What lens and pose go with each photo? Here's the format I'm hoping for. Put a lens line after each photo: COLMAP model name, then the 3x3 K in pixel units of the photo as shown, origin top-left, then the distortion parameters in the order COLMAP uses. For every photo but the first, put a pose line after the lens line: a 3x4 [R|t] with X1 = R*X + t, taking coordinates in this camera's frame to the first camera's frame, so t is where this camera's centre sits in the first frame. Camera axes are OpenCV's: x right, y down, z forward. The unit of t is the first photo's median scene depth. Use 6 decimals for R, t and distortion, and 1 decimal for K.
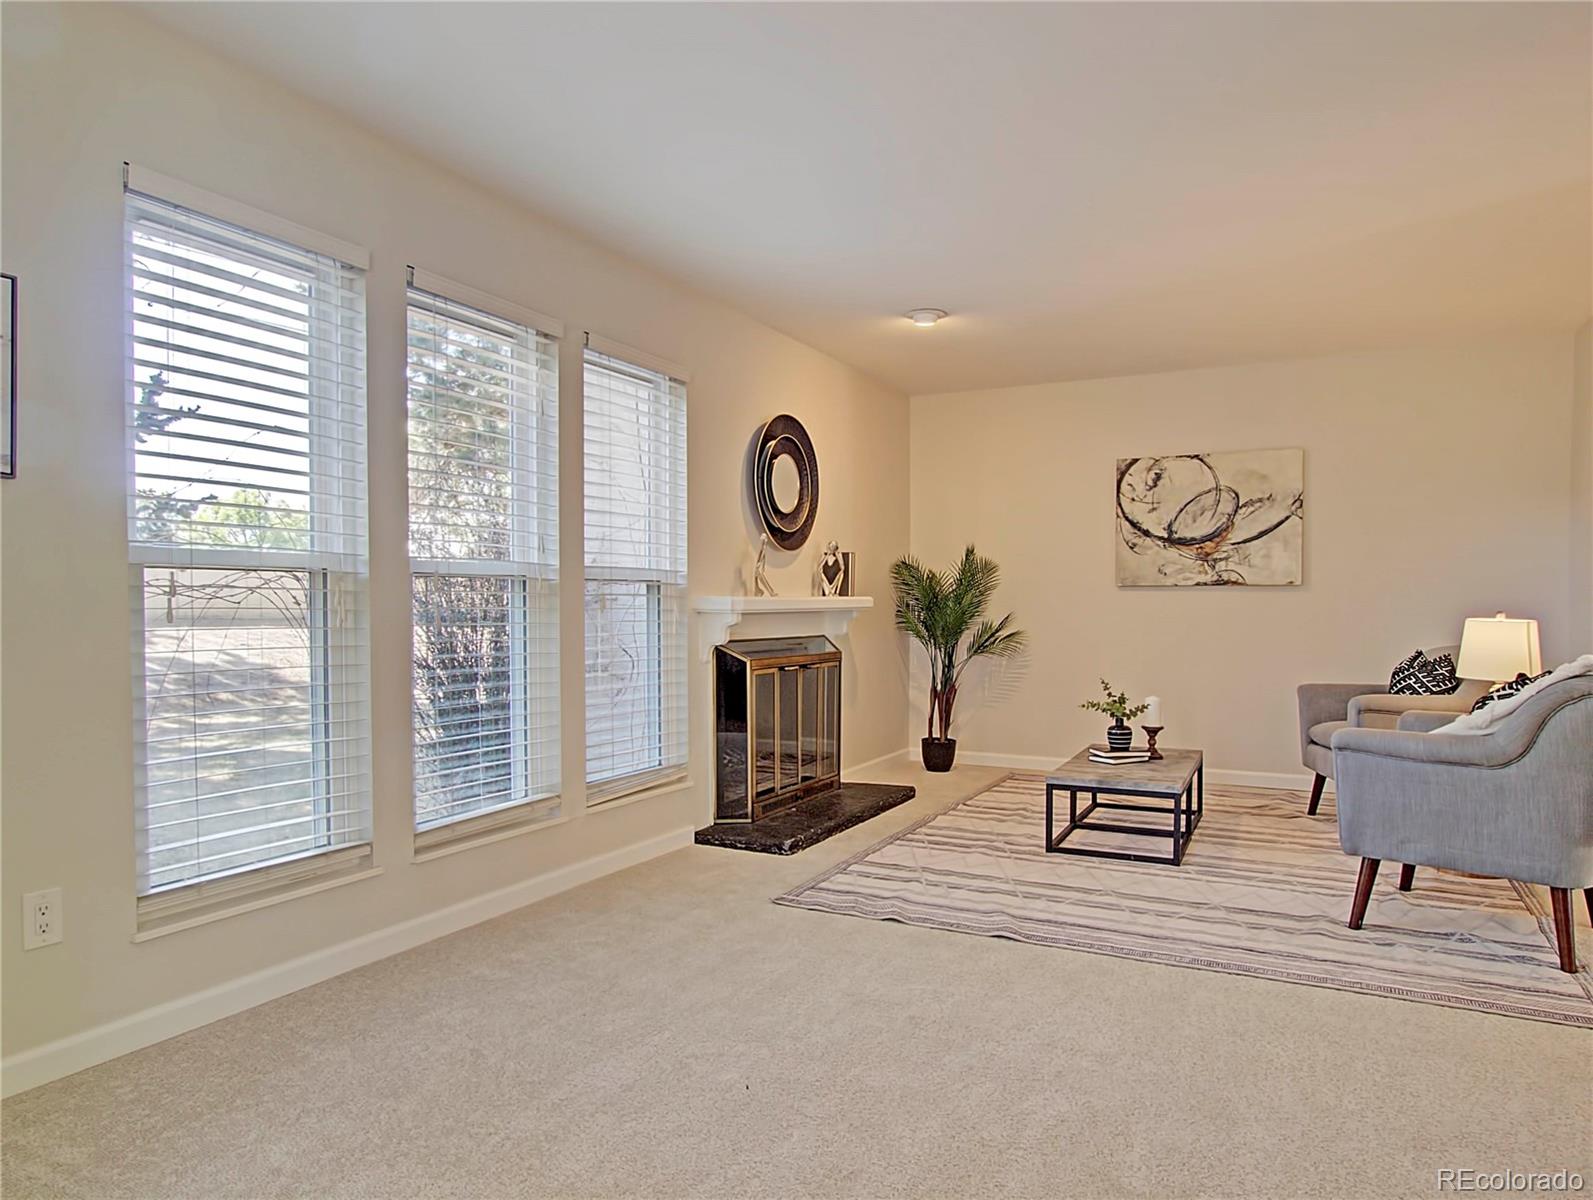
lens RADIAL K [[1007.1, 0, 794.3], [0, 1007.1, 611.0], [0, 0, 1]] dist [-0.028958, -0.000248]
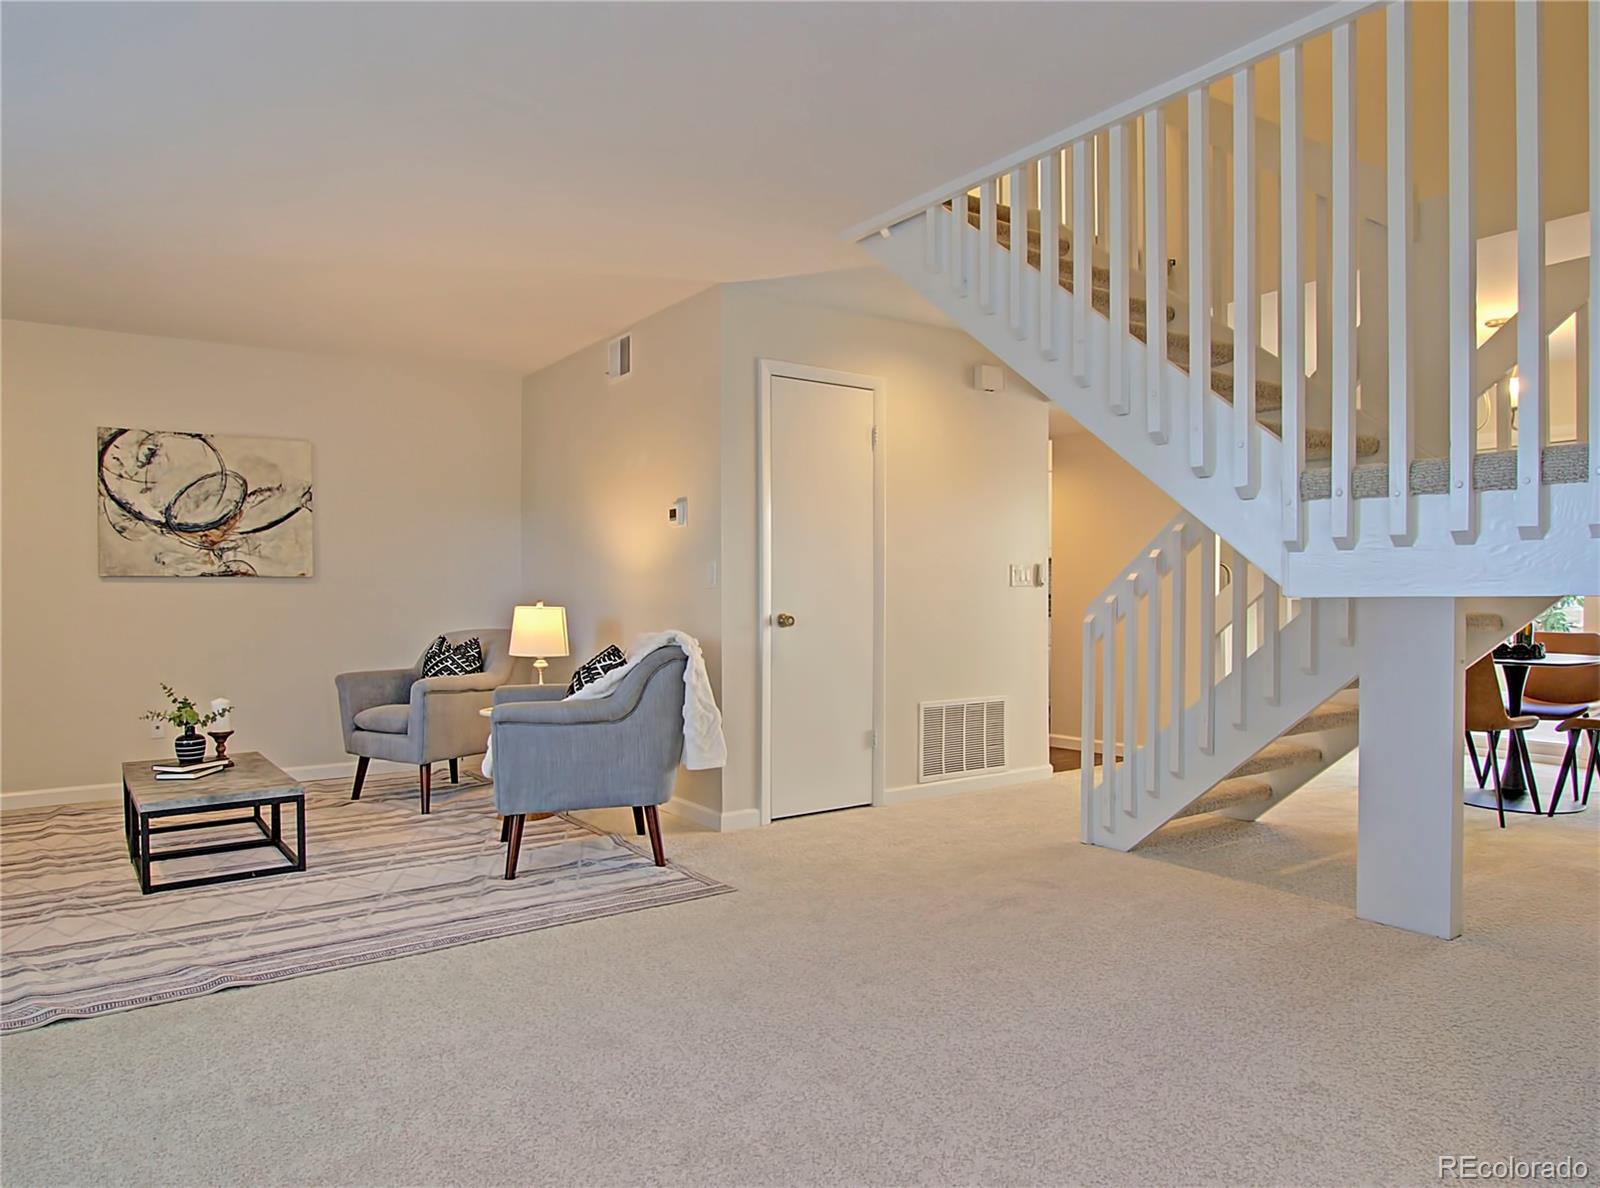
lens RADIAL K [[1020.6, 0, 800.0], [0, 1020.6, 594.0], [0, 0, 1]] dist [-0.028601, 0.000572]
pose [[0.448002, -0.004709, 0.894020, -0.269896], [0.012932, 0.999916, -0.001214, -0.001791], [-0.893939, 0.012105, 0.448025, 0.144133]]
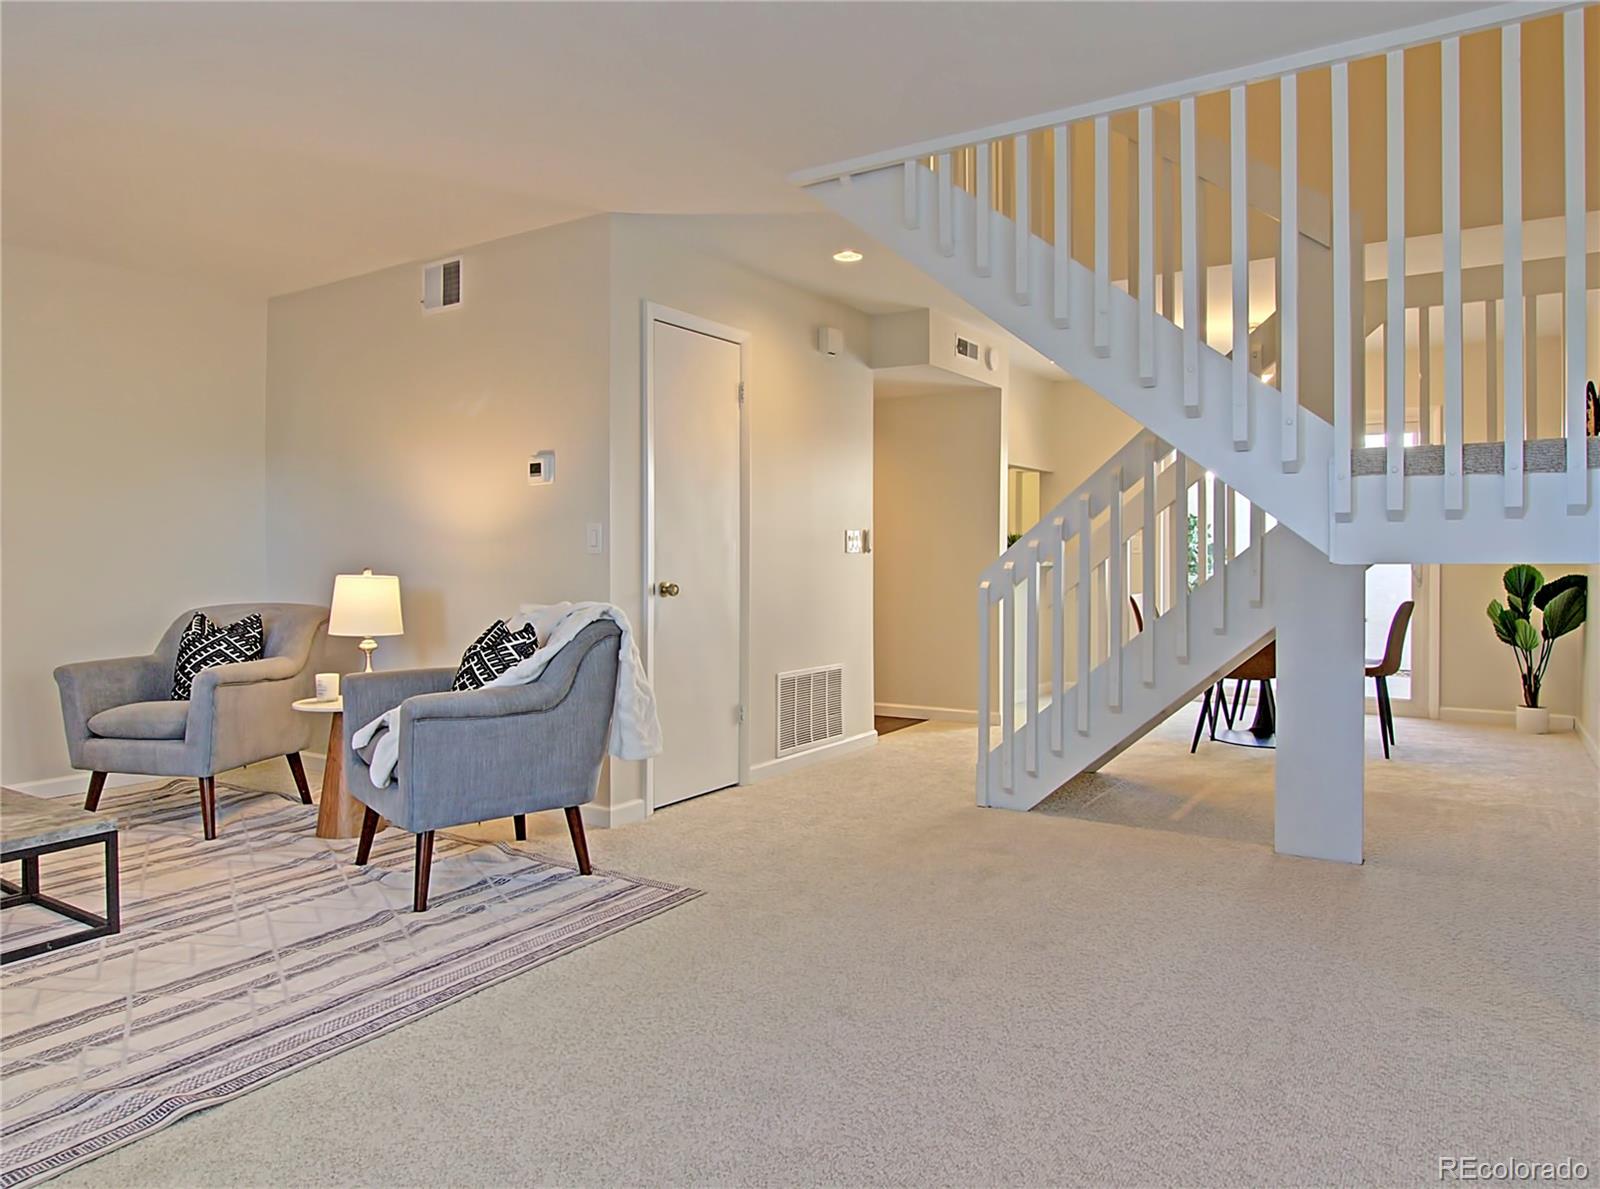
lens RADIAL K [[1034.6, 0, 794.3], [0, 1034.6, 552.0], [0, 0, 1]] dist [-0.025836, 0.000945]
pose [[0.093563, 0.002435, 0.995610, -0.296894], [0.012125, 0.999920, -0.003585, -0.006843], [-0.995539, 0.012407, 0.093526, 0.458190]]
